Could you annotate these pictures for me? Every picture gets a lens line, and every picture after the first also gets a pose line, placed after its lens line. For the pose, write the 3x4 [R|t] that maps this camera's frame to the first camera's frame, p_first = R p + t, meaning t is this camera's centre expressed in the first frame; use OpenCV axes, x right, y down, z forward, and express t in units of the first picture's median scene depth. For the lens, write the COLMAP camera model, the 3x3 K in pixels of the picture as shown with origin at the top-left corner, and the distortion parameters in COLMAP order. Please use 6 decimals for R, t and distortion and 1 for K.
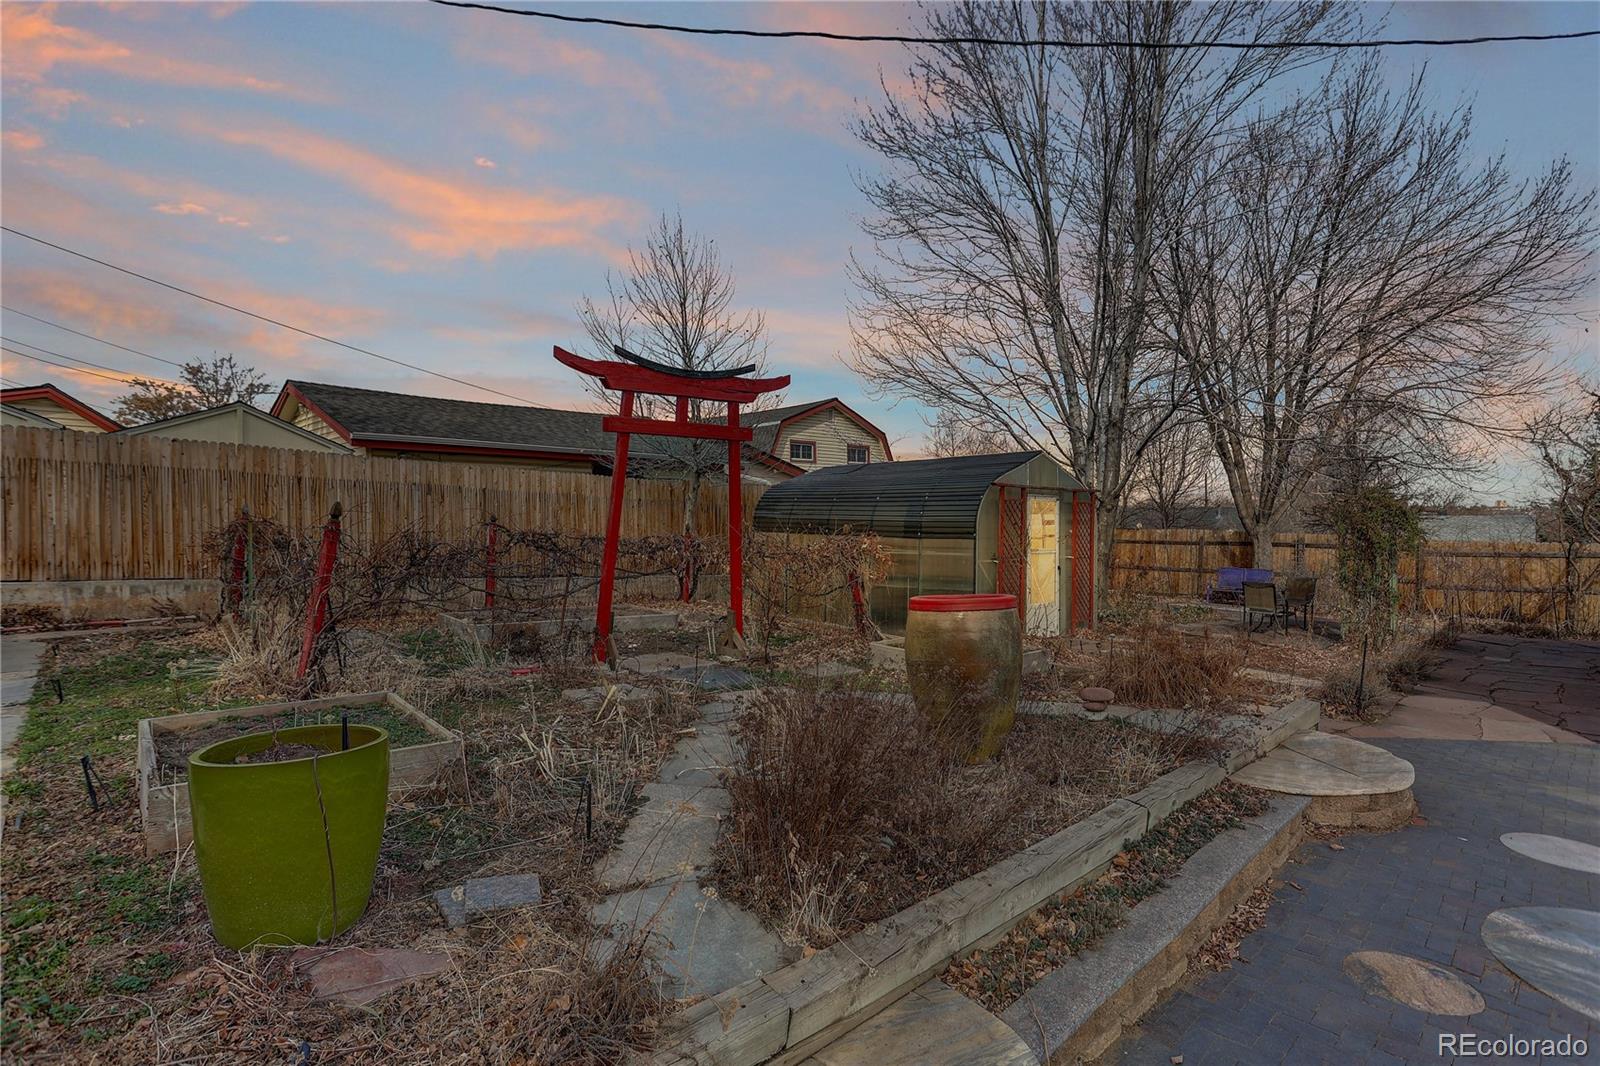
lens RADIAL K [[774.0, 0, 786.9], [0, 774.0, 520.4], [0, 0, 1]] dist [-0.029915, 0.012003]
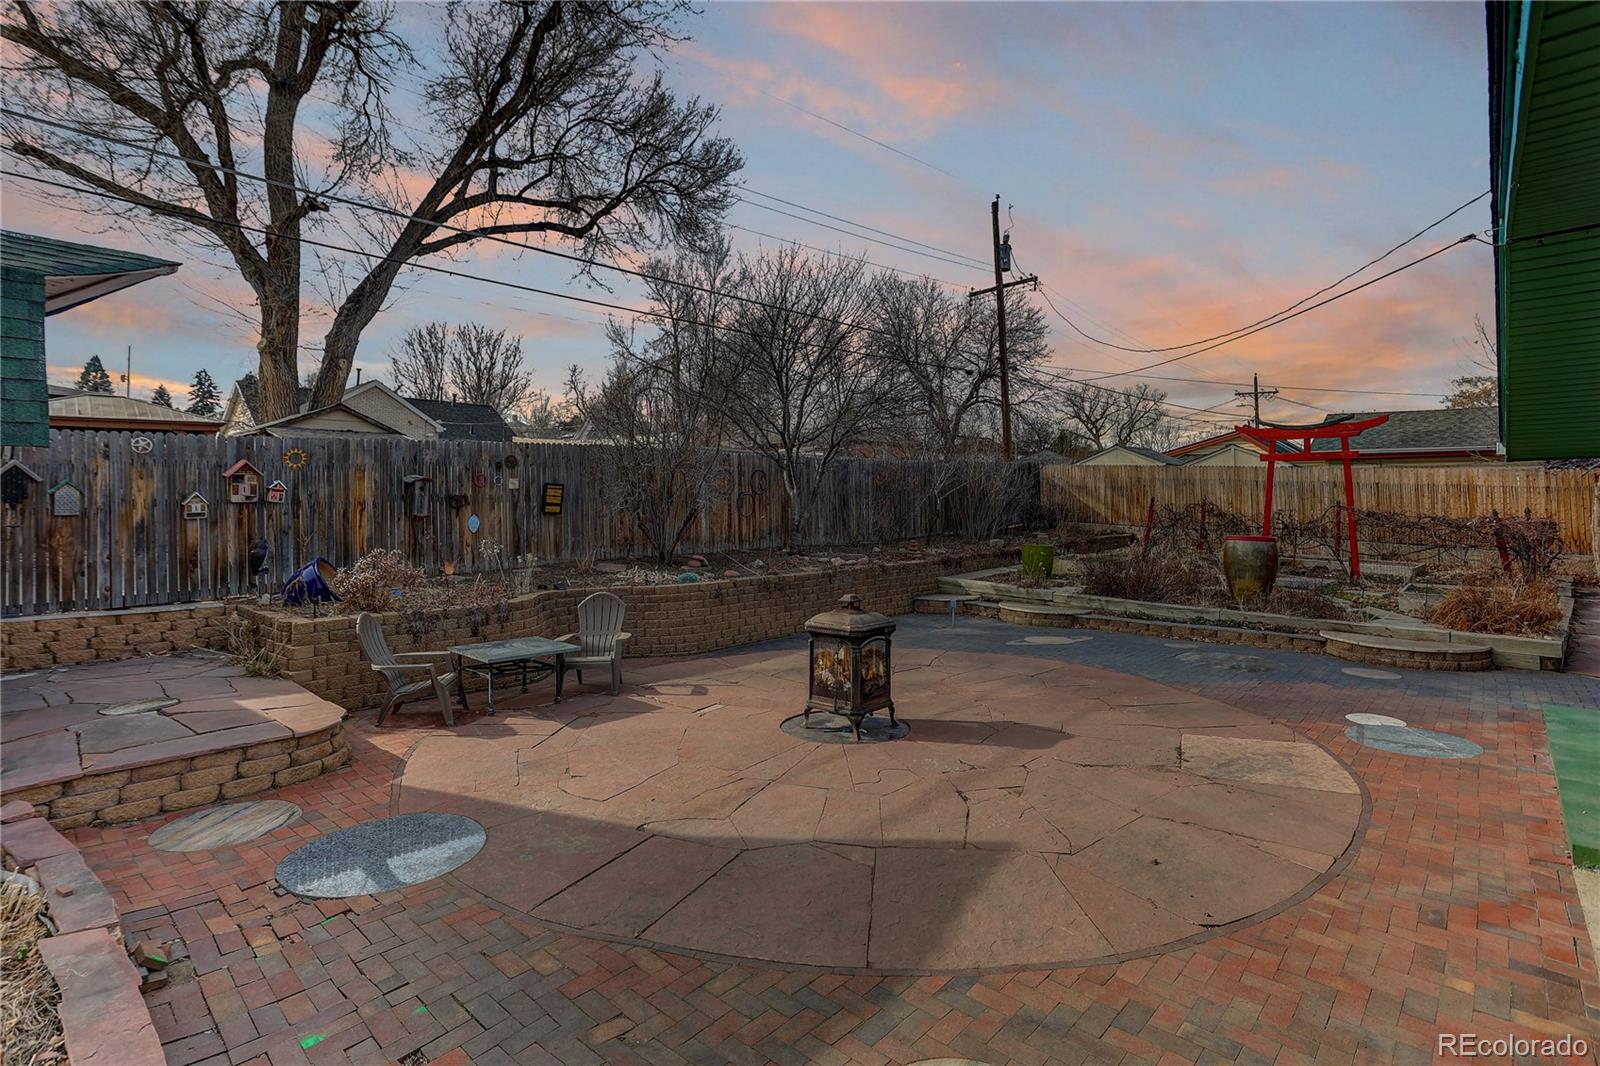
lens RADIAL K [[774.0, 0, 787.9], [0, 774.0, 510.1], [0, 0, 1]] dist [-0.029915, 0.012003]
pose [[0.043479, 0.011929, -0.998983, 0.735912], [-0.004118, 0.999922, 0.011761, -0.000984], [0.999046, 0.003602, 0.043525, -0.145229]]
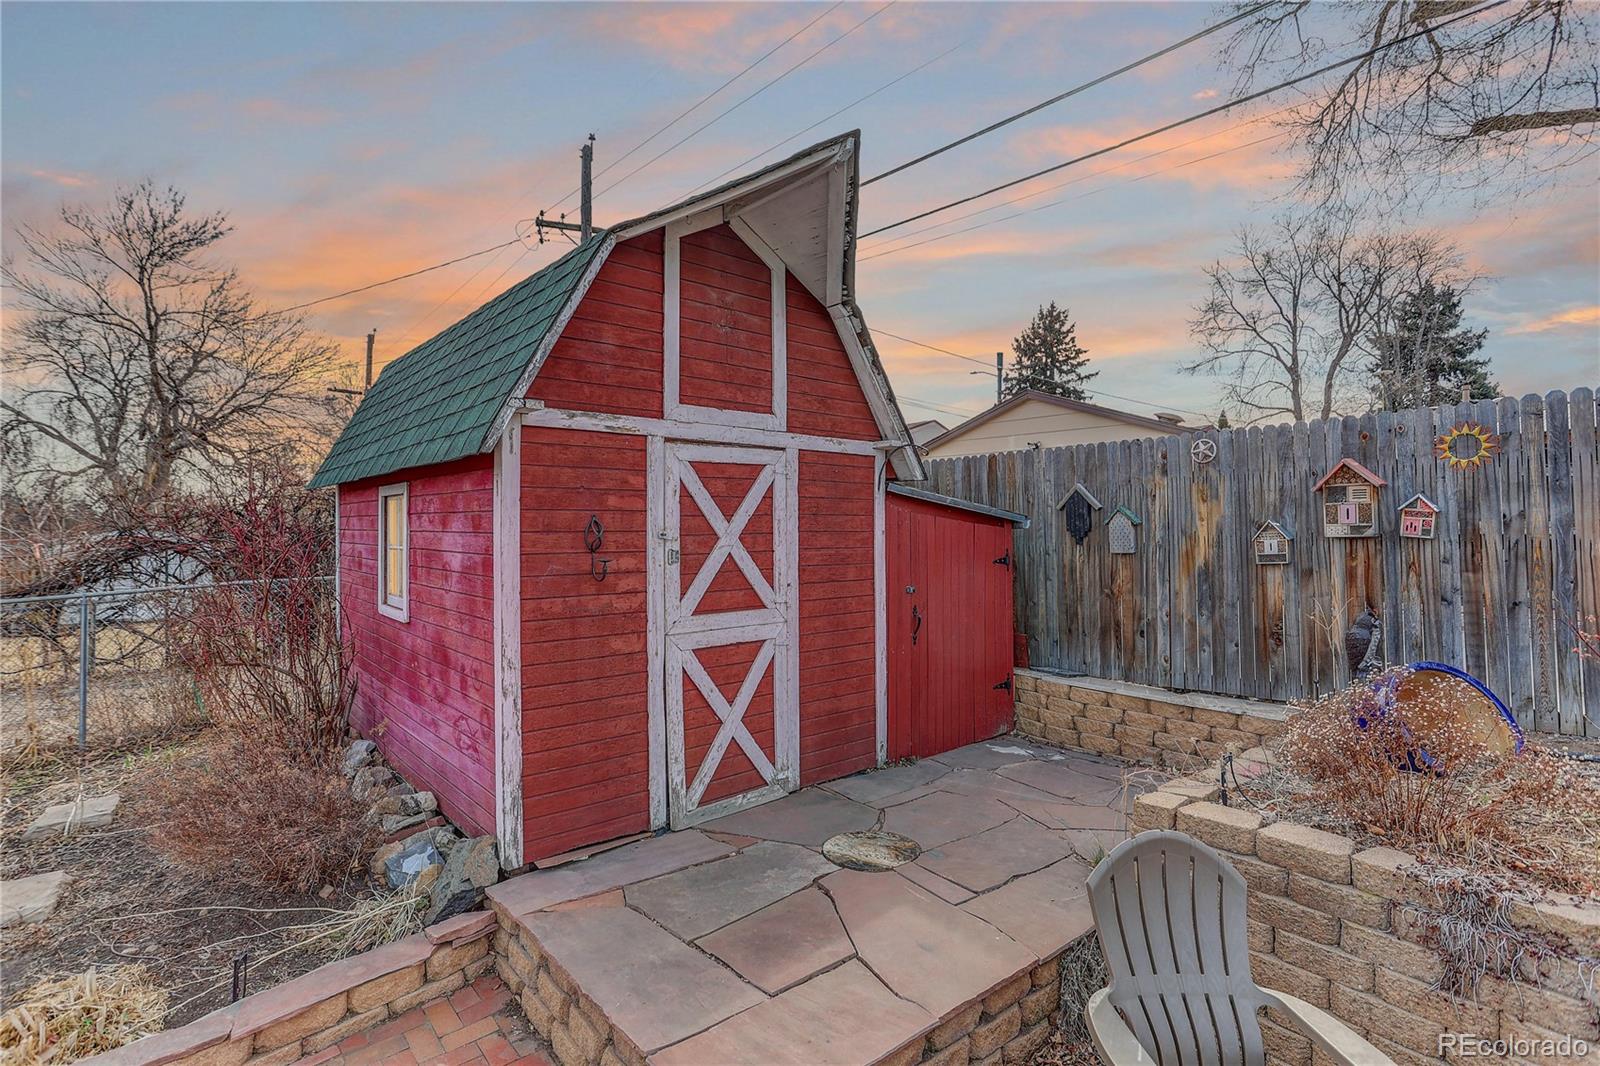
lens RADIAL K [[774.0, 0, 800.3], [0, 774.0, 531.9], [0, 0, 1]] dist [-0.029915, 0.012003]
pose [[-0.997895, -0.009672, 0.064122, 0.372502], [-0.010087, 0.999930, -0.006143, 0.003324], [-0.064058, -0.006777, -0.997923, -0.201604]]
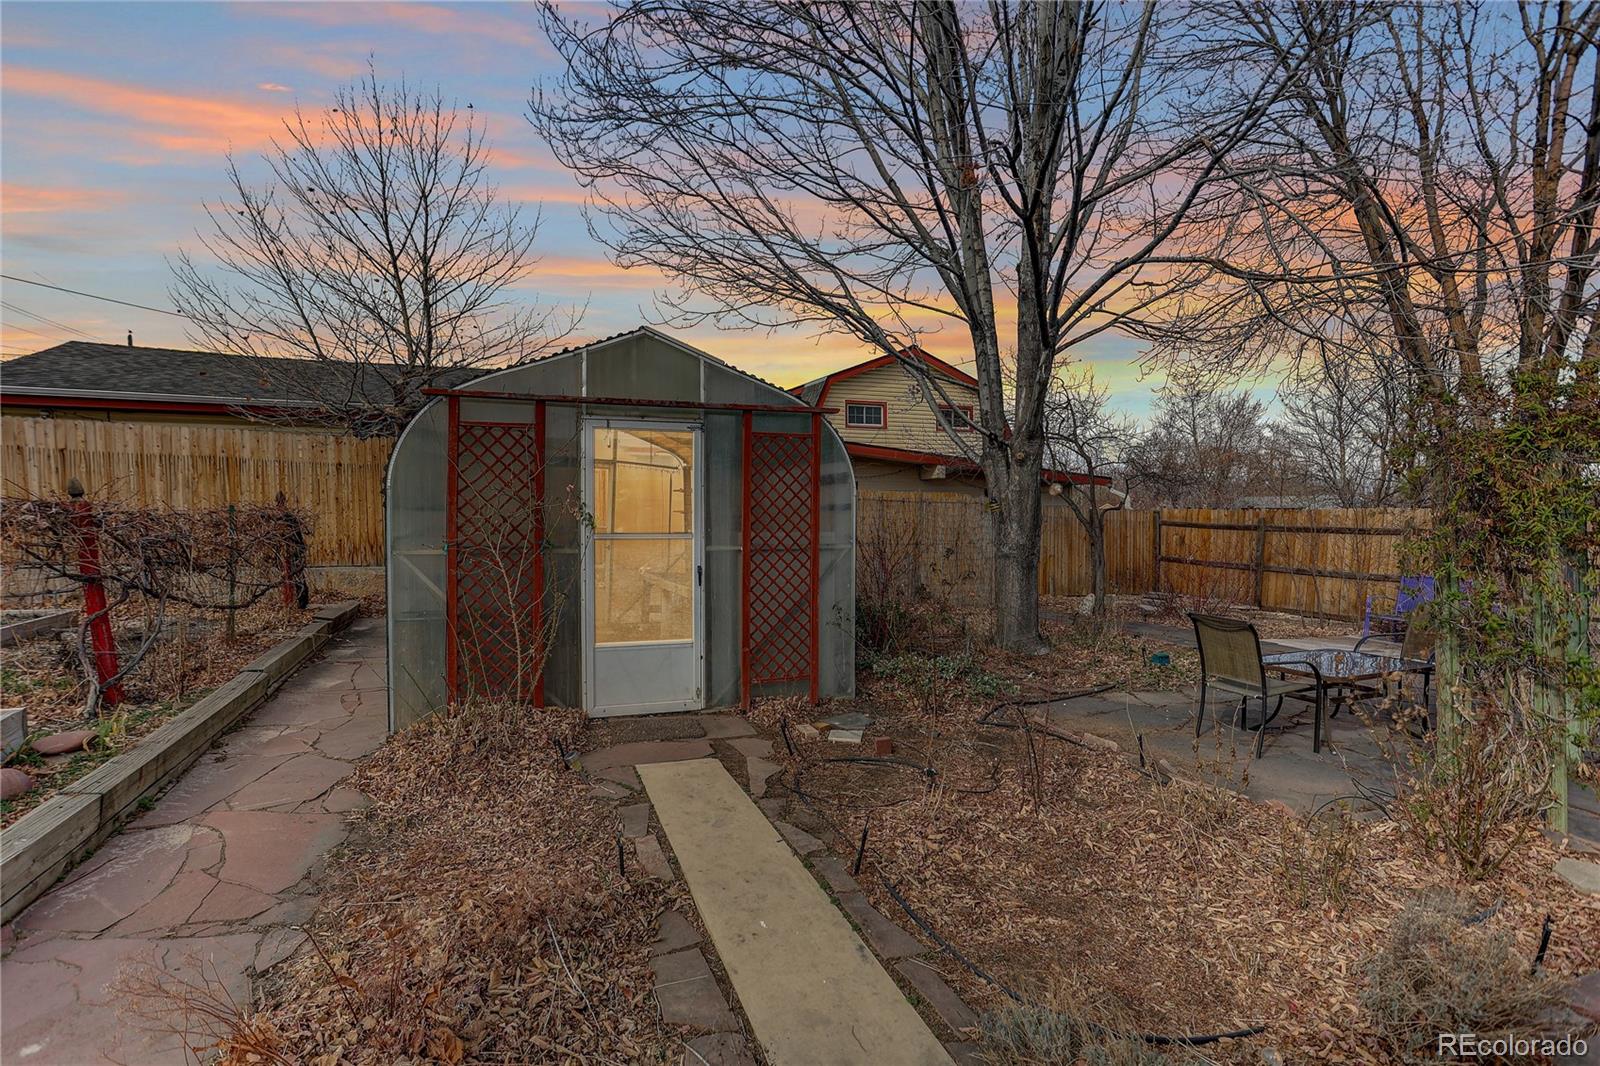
lens RADIAL K [[774.0, 0, 790.2], [0, 774.0, 535.7], [0, 0, 1]] dist [-0.029915, 0.012003]
pose [[0.938212, 0.007535, -0.345980, 0.384141], [0.003372, 0.999516, 0.030913, 0.016826], [0.346045, -0.030170, 0.937733, 0.384754]]
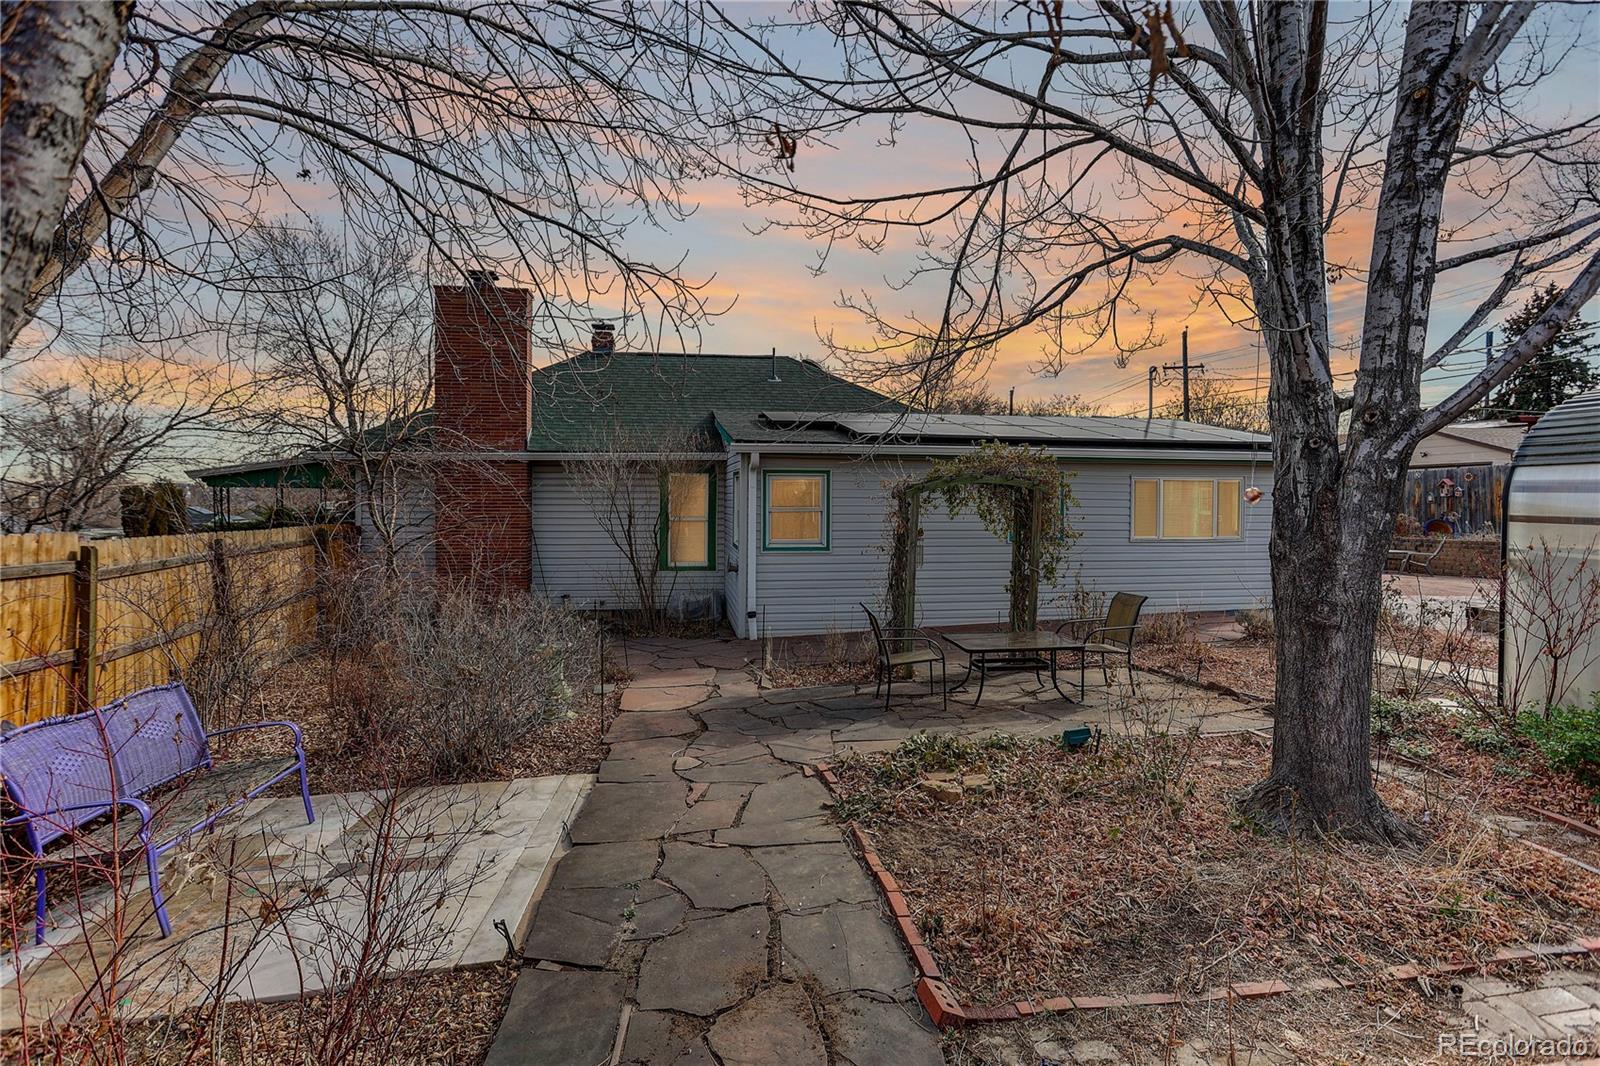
lens RADIAL K [[774.0, 0, 771.6], [0, 774.0, 517.6], [0, 0, 1]] dist [-0.029915, 0.012003]
pose [[-0.807543, -0.020939, 0.589437, 0.347641], [-0.005890, 0.999606, 0.027441, 0.009250], [-0.589779, 0.018688, -0.807348, 1.245345]]
